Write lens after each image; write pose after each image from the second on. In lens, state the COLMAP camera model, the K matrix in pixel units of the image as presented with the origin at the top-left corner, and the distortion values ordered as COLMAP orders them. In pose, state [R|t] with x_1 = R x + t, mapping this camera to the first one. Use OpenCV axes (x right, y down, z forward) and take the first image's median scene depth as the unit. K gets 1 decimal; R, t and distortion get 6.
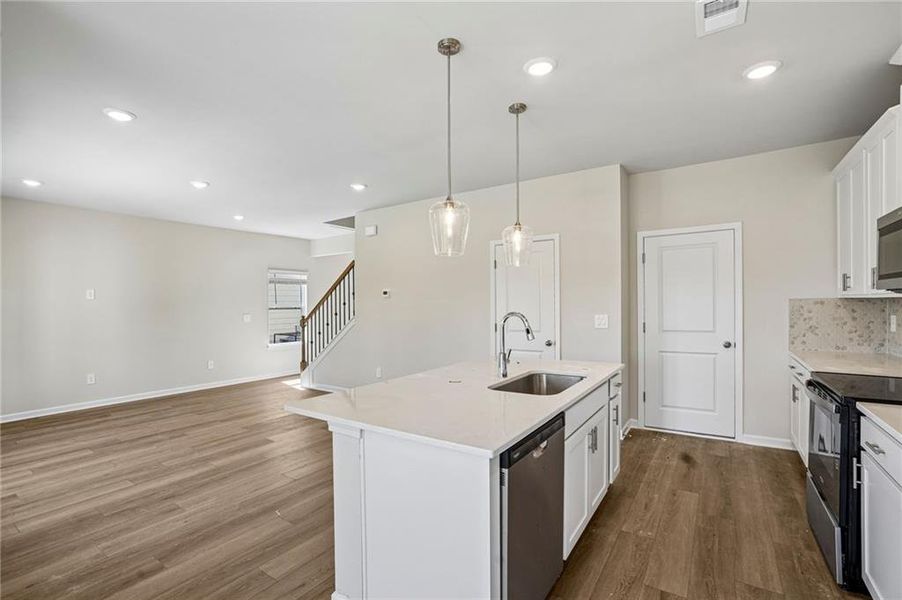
lens RADIAL K [[412.6, 0, 445.6], [0, 412.6, 302.9], [0, 0, 1]] dist [-0.053072, 0.018201]
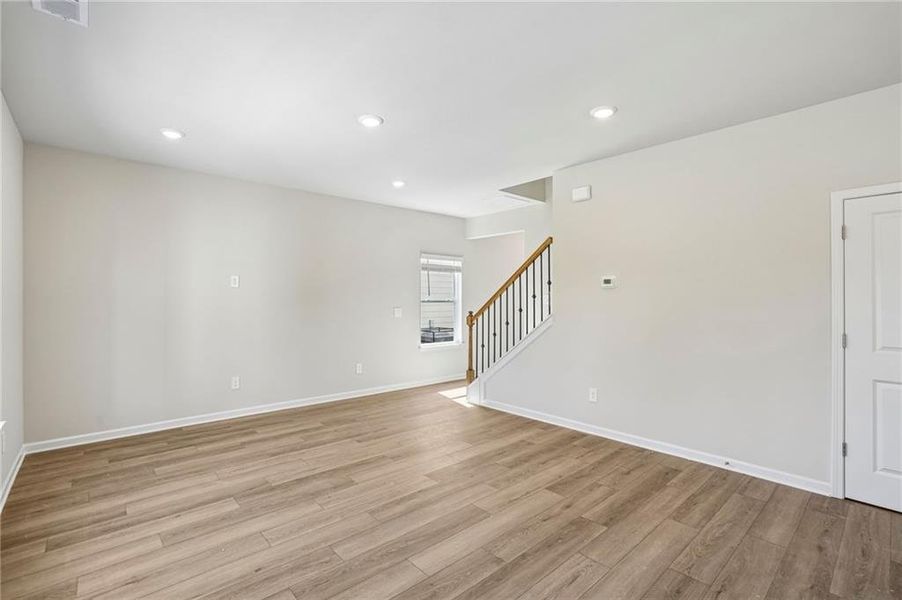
lens RADIAL K [[414.5, 0, 446.4], [0, 414.5, 298.6], [0, 0, 1]] dist [-0.059925, 0.025281]
pose [[0.969817, 0.012417, -0.243517, -0.321123], [-0.011108, 0.999916, 0.006749, 0.004015], [0.243580, -0.003840, 0.969873, 0.356834]]
